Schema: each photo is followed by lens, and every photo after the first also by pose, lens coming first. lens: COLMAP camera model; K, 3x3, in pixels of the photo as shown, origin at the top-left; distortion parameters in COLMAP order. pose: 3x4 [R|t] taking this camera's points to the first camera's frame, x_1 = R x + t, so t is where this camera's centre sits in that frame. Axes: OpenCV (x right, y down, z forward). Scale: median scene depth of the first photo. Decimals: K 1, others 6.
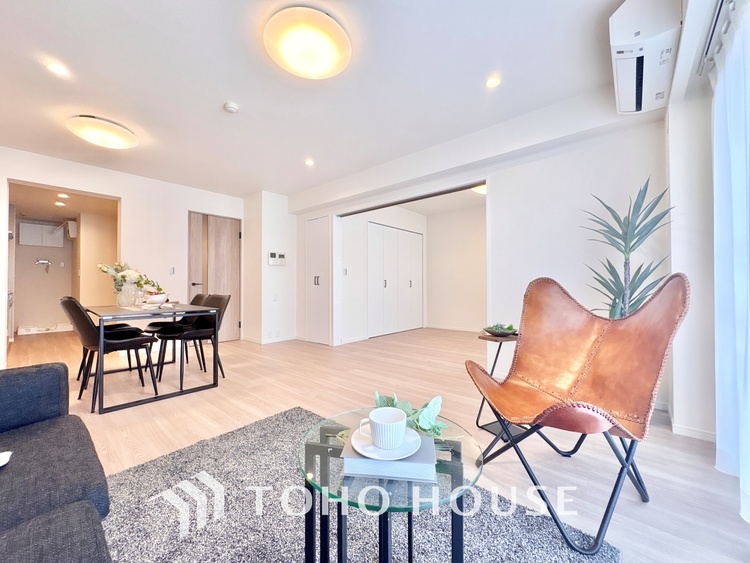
lens RADIAL K [[297.9, 0, 373.8], [0, 297.9, 283.6], [0, 0, 1]] dist [0.000454, -0.000893]
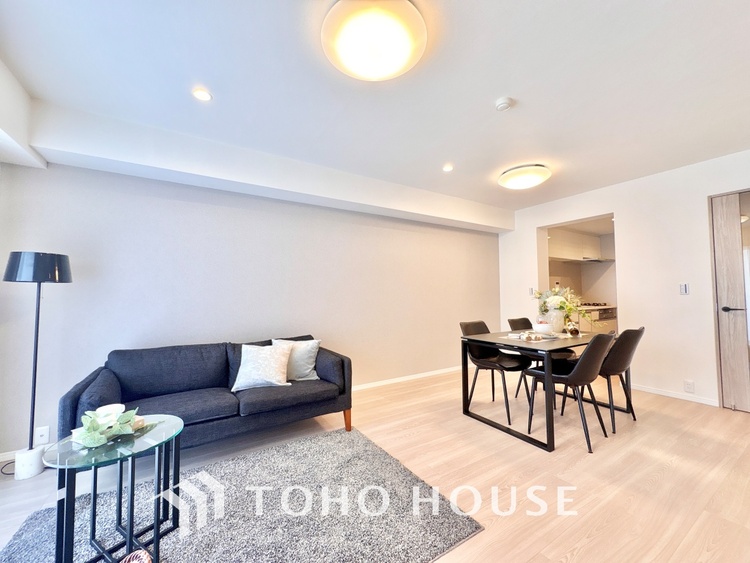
lens RADIAL K [[297.9, 0, 372.6], [0, 297.9, 280.9], [0, 0, 1]] dist [0.000454, -0.000893]
pose [[-0.292994, -0.039002, -0.955318, 0.358616], [0.016067, 0.998826, -0.045706, -0.068220], [0.955979, -0.028741, -0.292023, 0.789108]]
